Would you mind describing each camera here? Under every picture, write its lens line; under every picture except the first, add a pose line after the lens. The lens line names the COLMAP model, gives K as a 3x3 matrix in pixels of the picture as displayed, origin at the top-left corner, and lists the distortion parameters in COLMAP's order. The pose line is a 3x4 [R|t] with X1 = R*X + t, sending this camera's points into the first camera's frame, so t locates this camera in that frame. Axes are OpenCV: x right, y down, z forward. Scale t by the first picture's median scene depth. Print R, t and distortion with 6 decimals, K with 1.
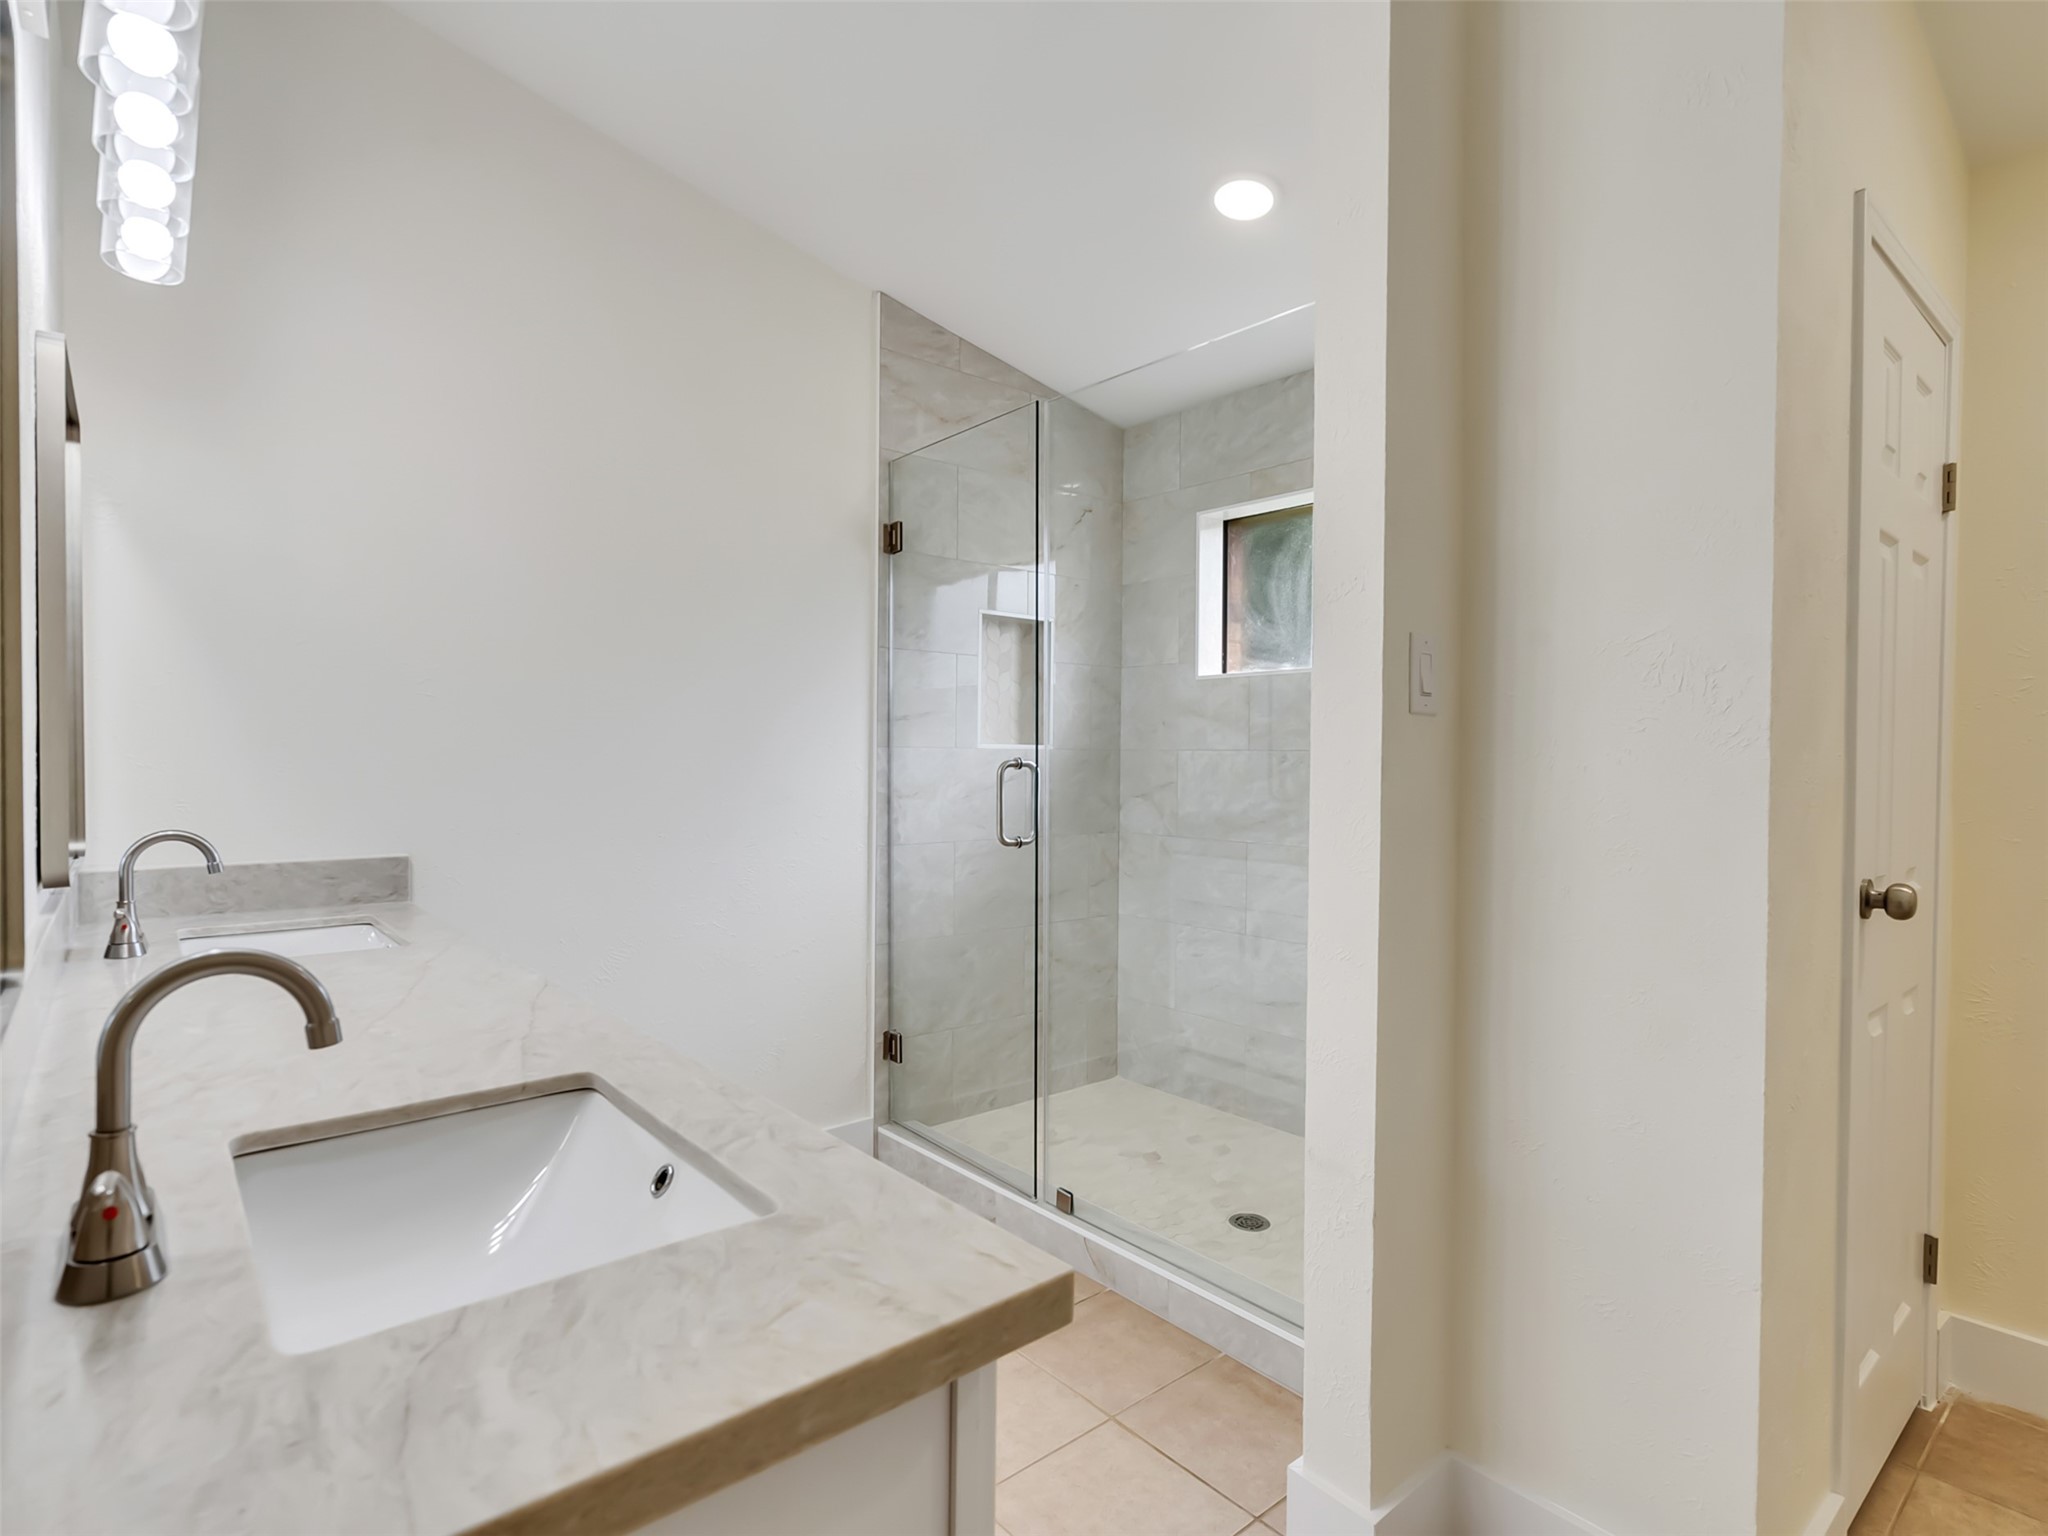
lens RADIAL K [[1040.6, 0, 1010.3], [0, 1040.6, 767.6], [0, 0, 1]] dist [-0.007606, 0.004417]
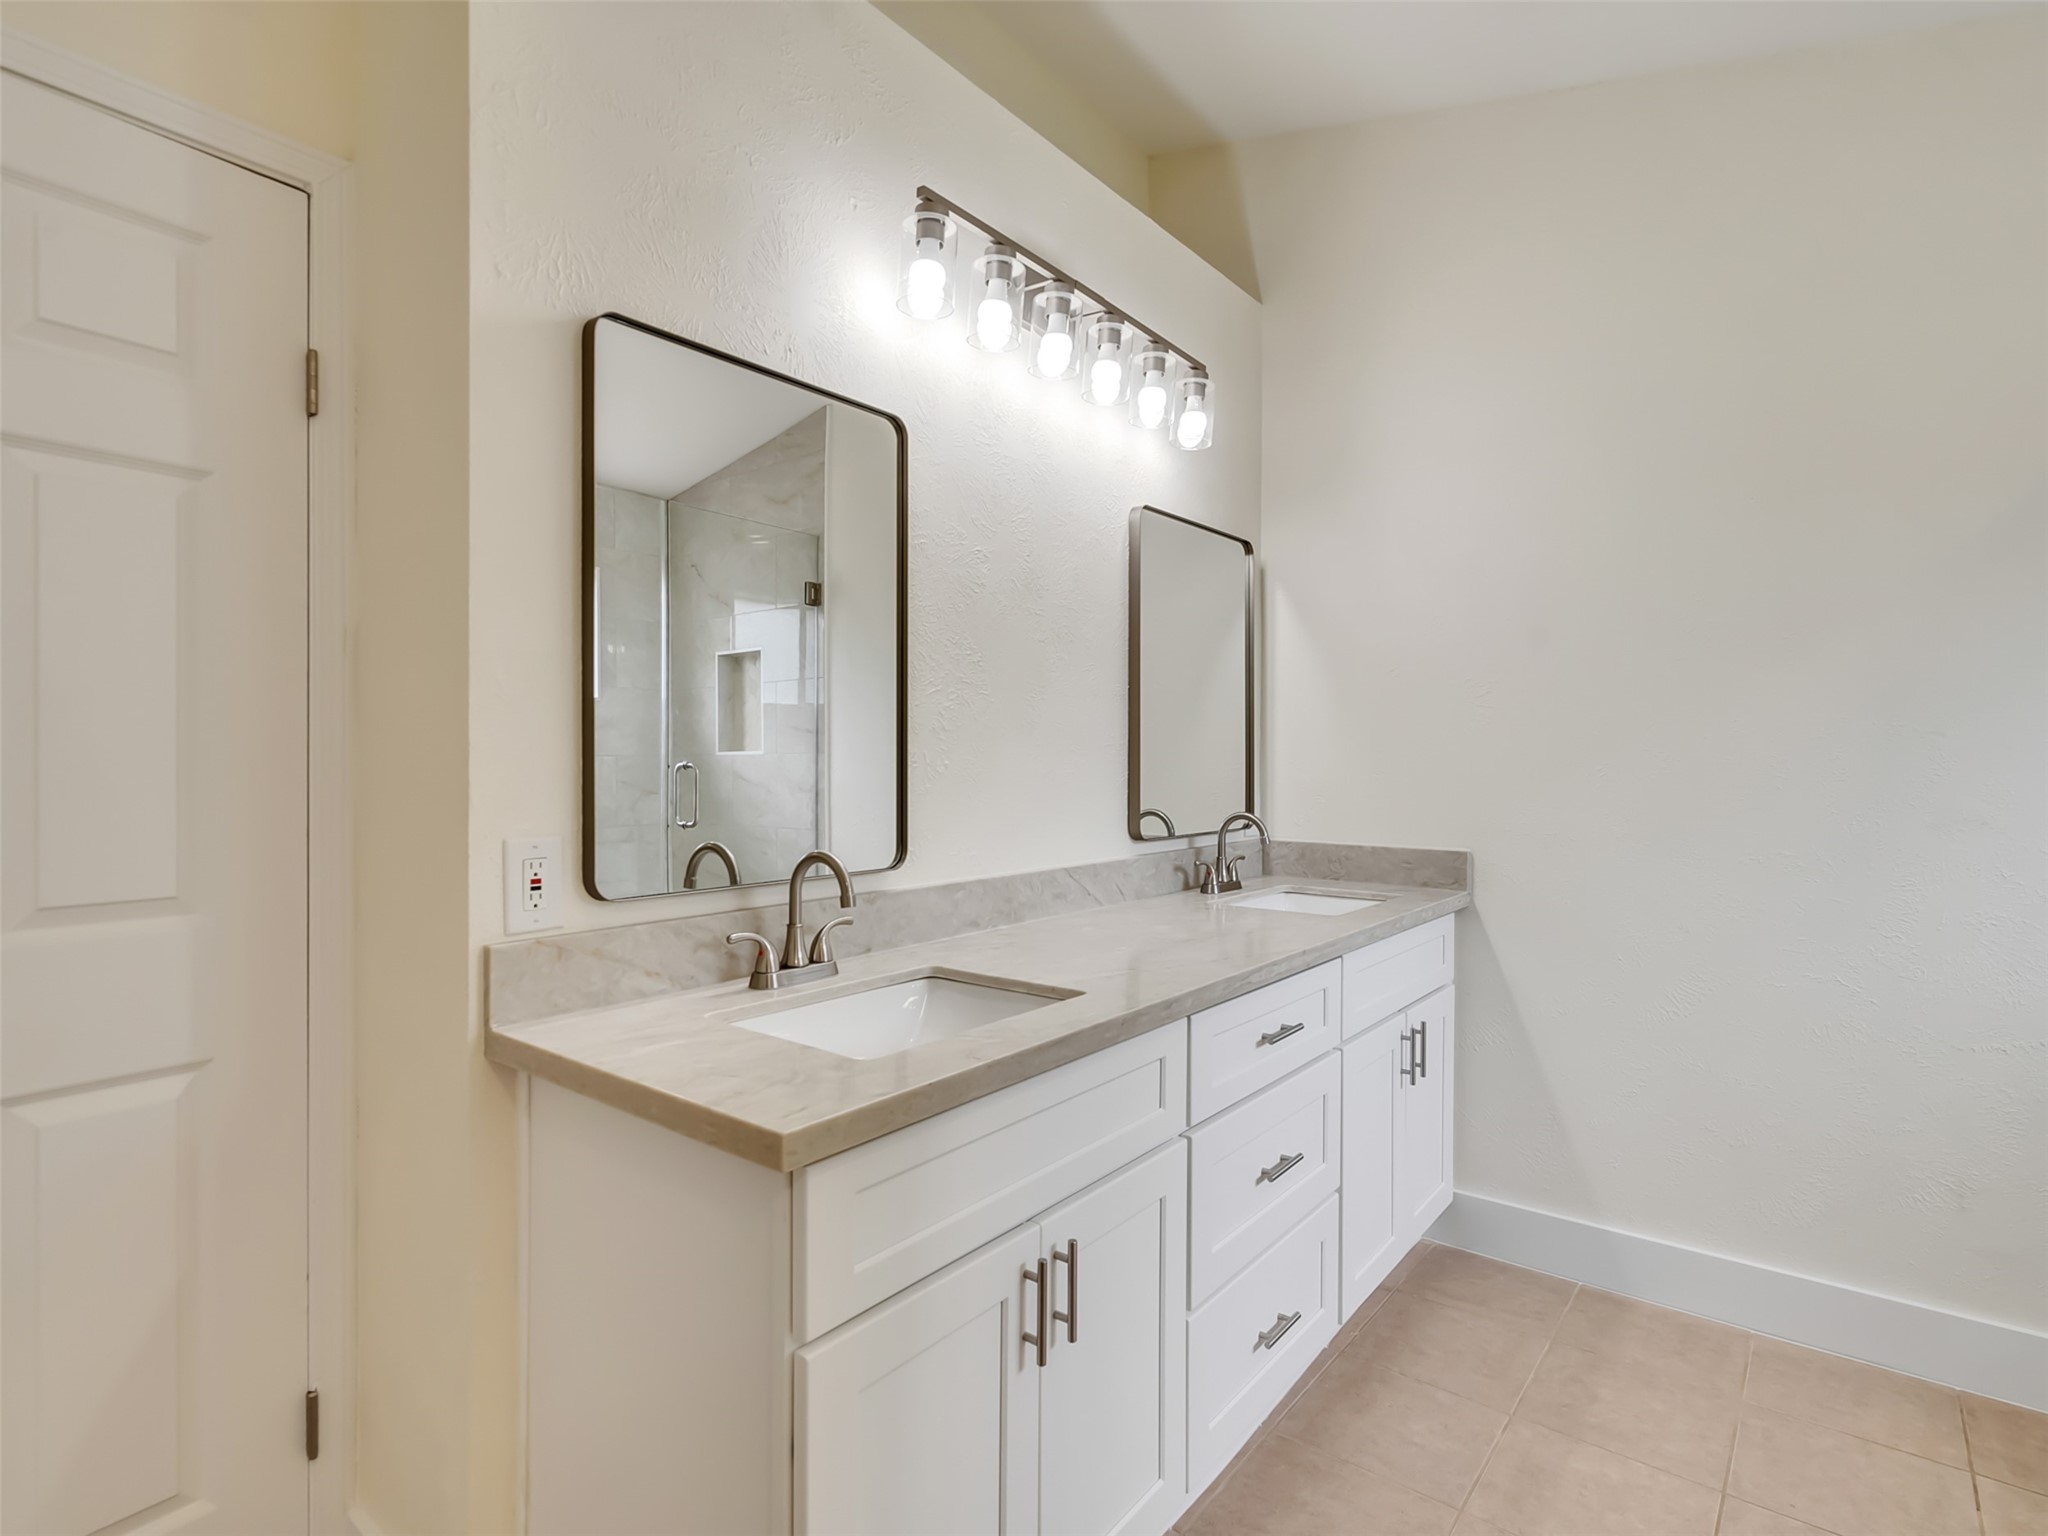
lens RADIAL K [[1040.6, 0, 1019.2], [0, 1040.6, 762.8], [0, 0, 1]] dist [-0.007606, 0.004417]
pose [[0.206499, 0.000368, -0.978447, 0.430629], [-0.015186, 0.999881, -0.002829, -0.000037], [0.978329, 0.015443, 0.206480, 0.302258]]
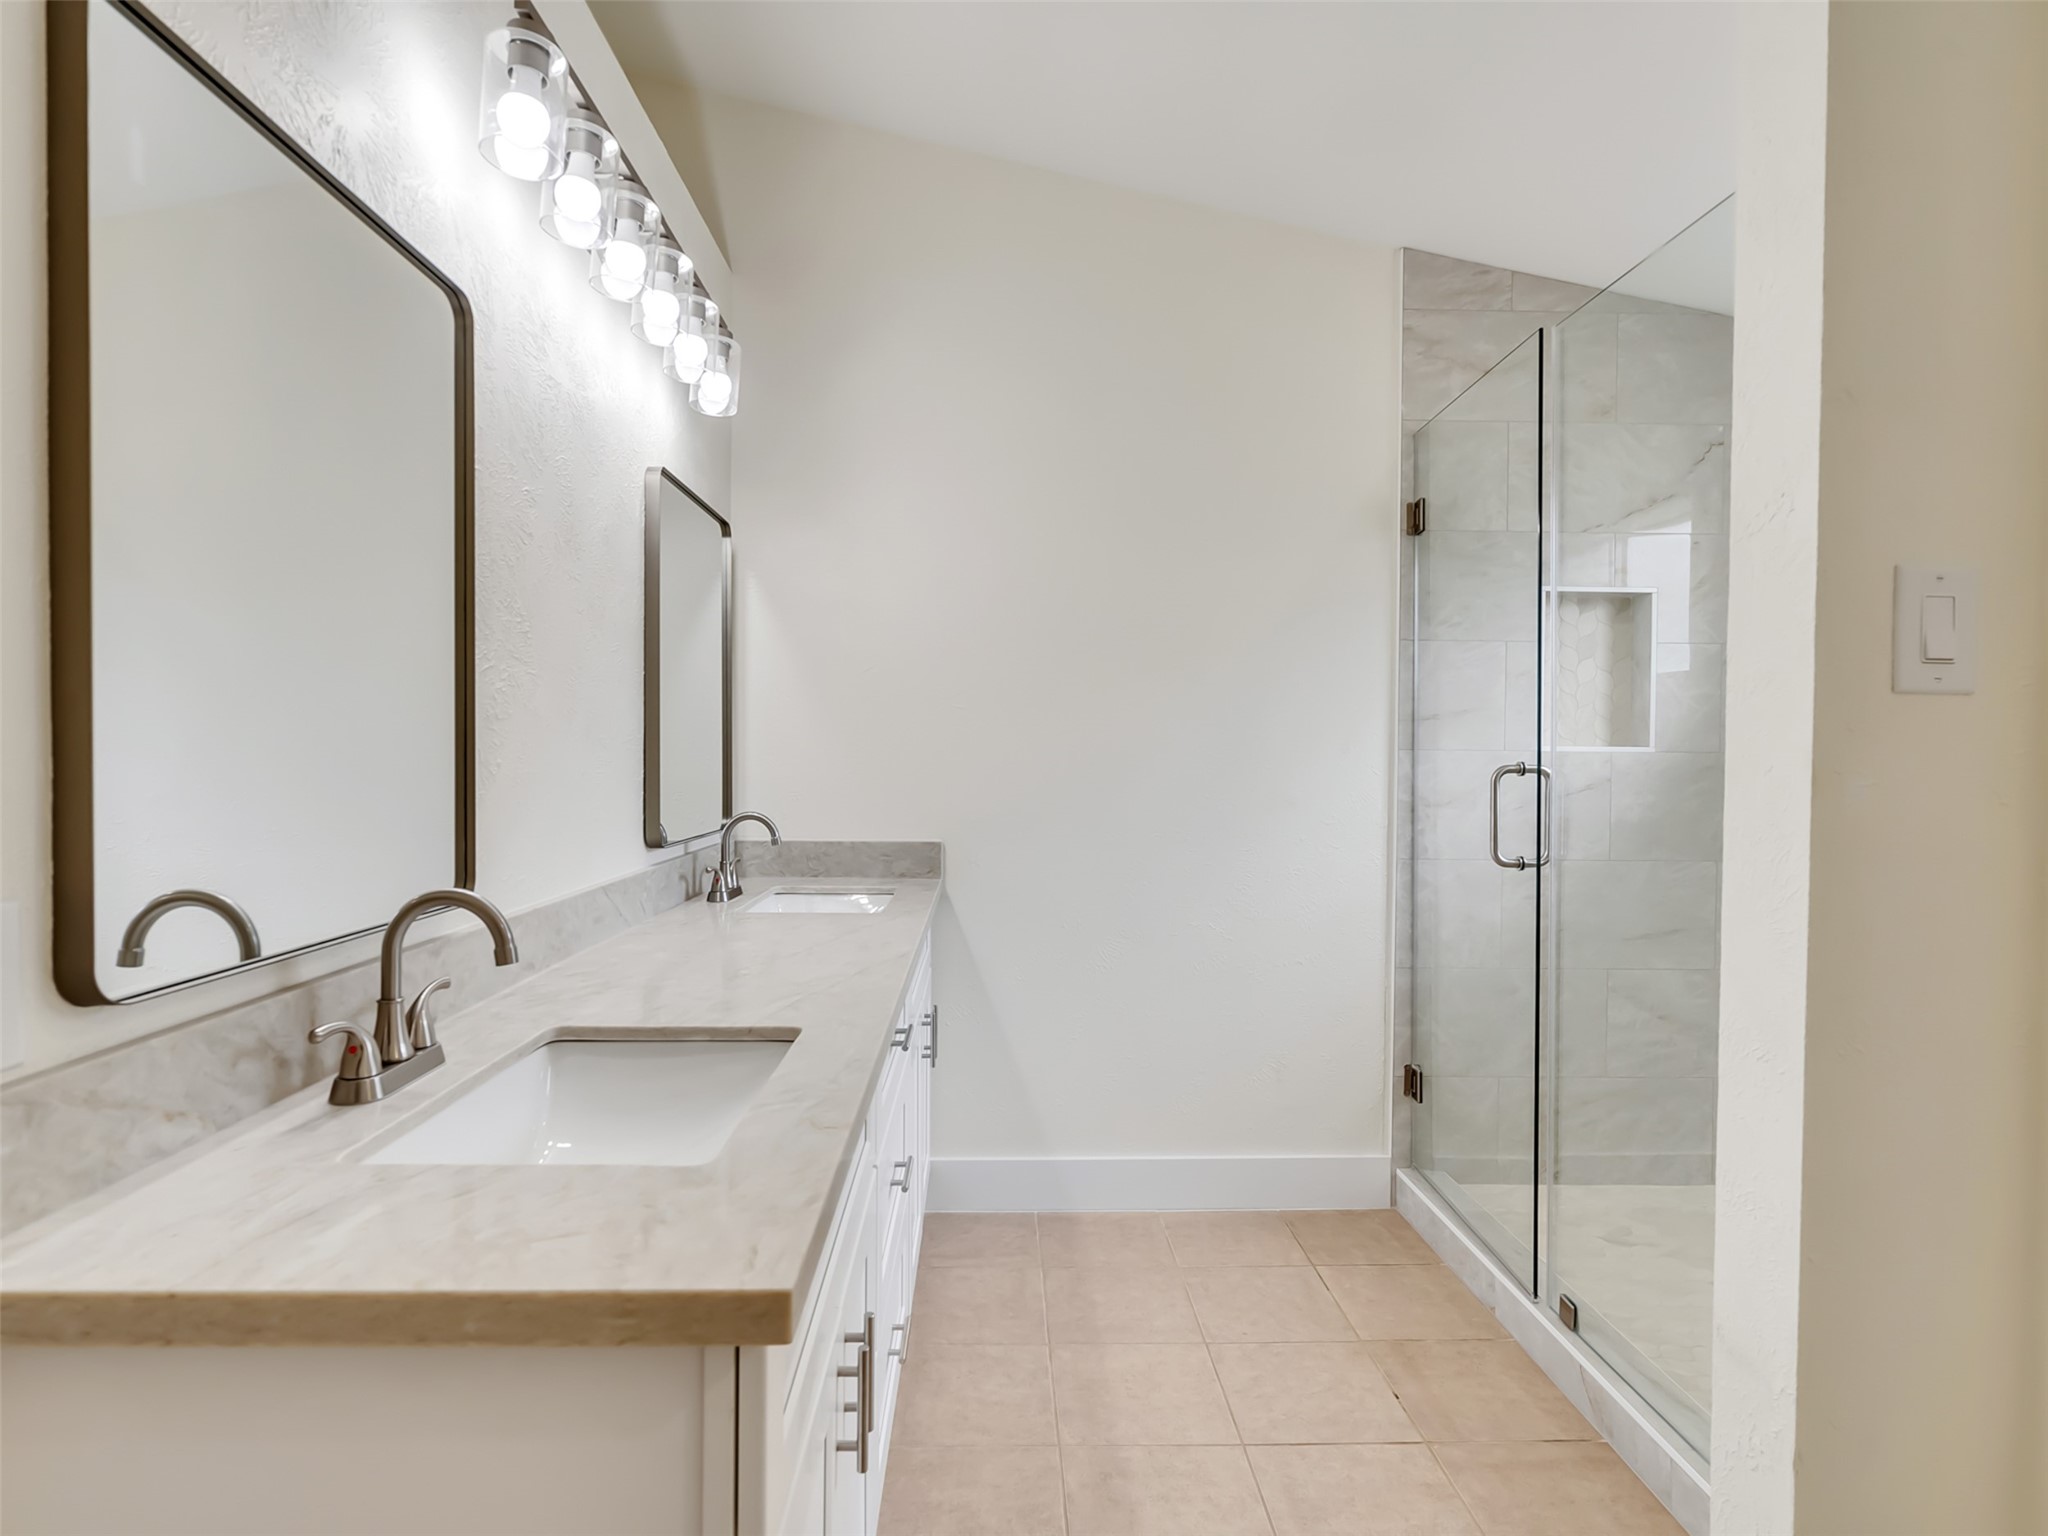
lens RADIAL K [[1040.6, 0, 1009.2], [0, 1040.6, 767.7], [0, 0, 1]] dist [-0.007606, 0.004417]
pose [[0.779772, 0.007316, -0.626021, 0.243249], [-0.009855, 0.999951, -0.000590, -0.000436], [0.625986, 0.006629, 0.779806, 0.111742]]
